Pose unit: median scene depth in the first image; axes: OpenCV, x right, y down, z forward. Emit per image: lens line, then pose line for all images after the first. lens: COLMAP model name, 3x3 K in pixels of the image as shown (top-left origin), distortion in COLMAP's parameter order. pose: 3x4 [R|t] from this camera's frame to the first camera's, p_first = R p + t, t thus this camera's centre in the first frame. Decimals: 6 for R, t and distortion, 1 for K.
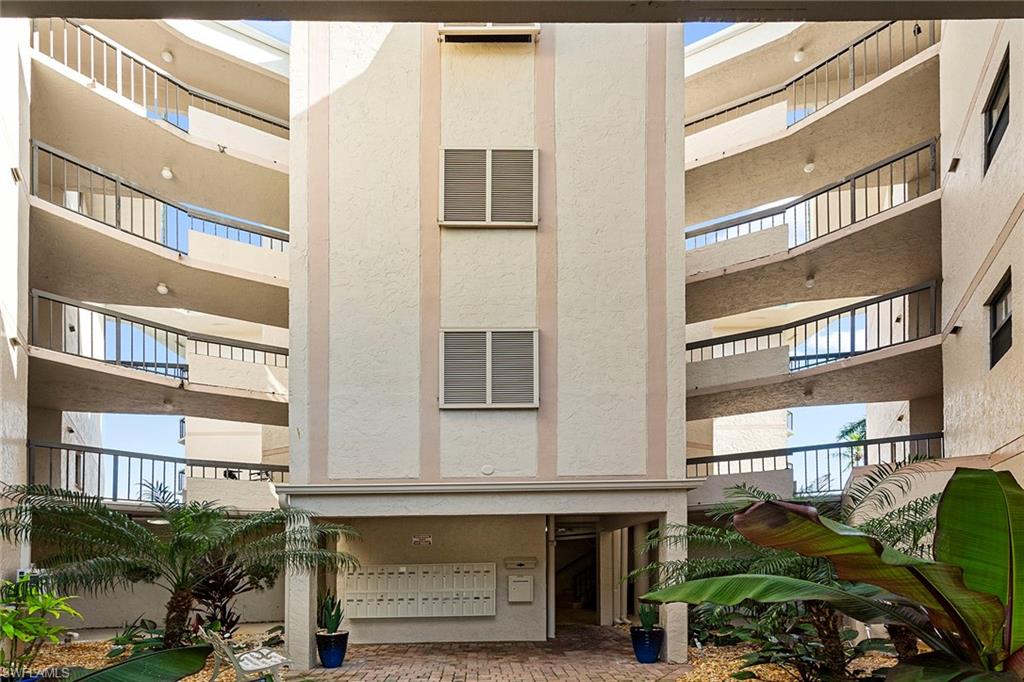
lens RADIAL K [[486.3, 0, 506.1], [0, 486.3, 341.8], [0, 0, 1]] dist [-0.005115, 0.005505]
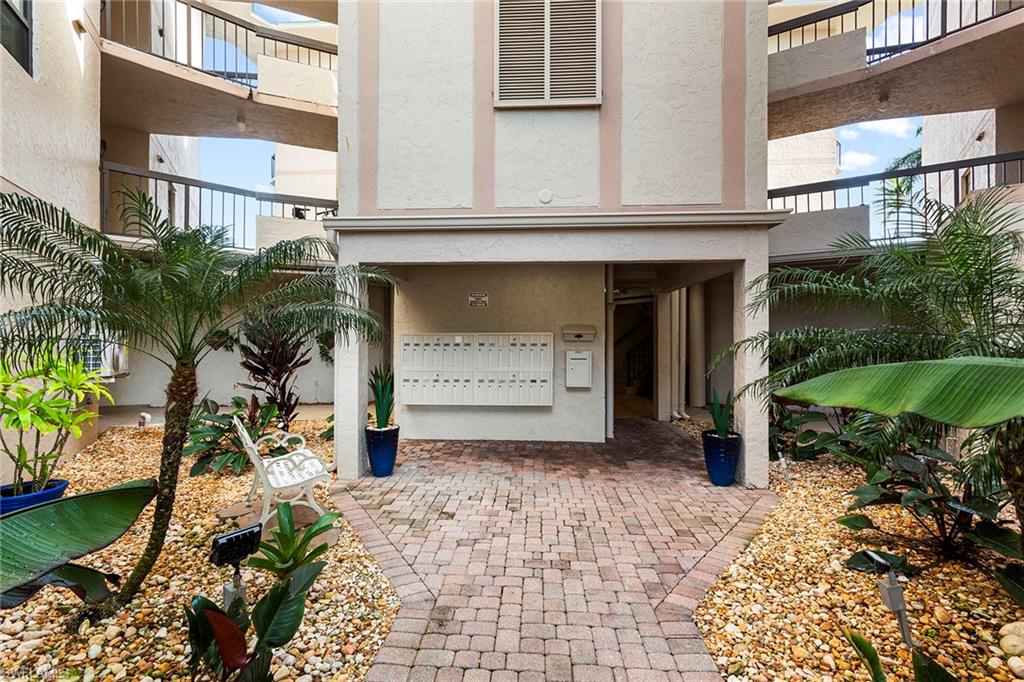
lens RADIAL K [[514.9, 0, 518.1], [0, 514.9, 341.5], [0, 0, 1]] dist [0.016146, -0.003208]
pose [[0.995844, 0.004310, -0.090970, 0.001325], [-0.004145, 0.999989, 0.001997, 0.473767], [0.090978, -0.001612, 0.995852, 0.010606]]
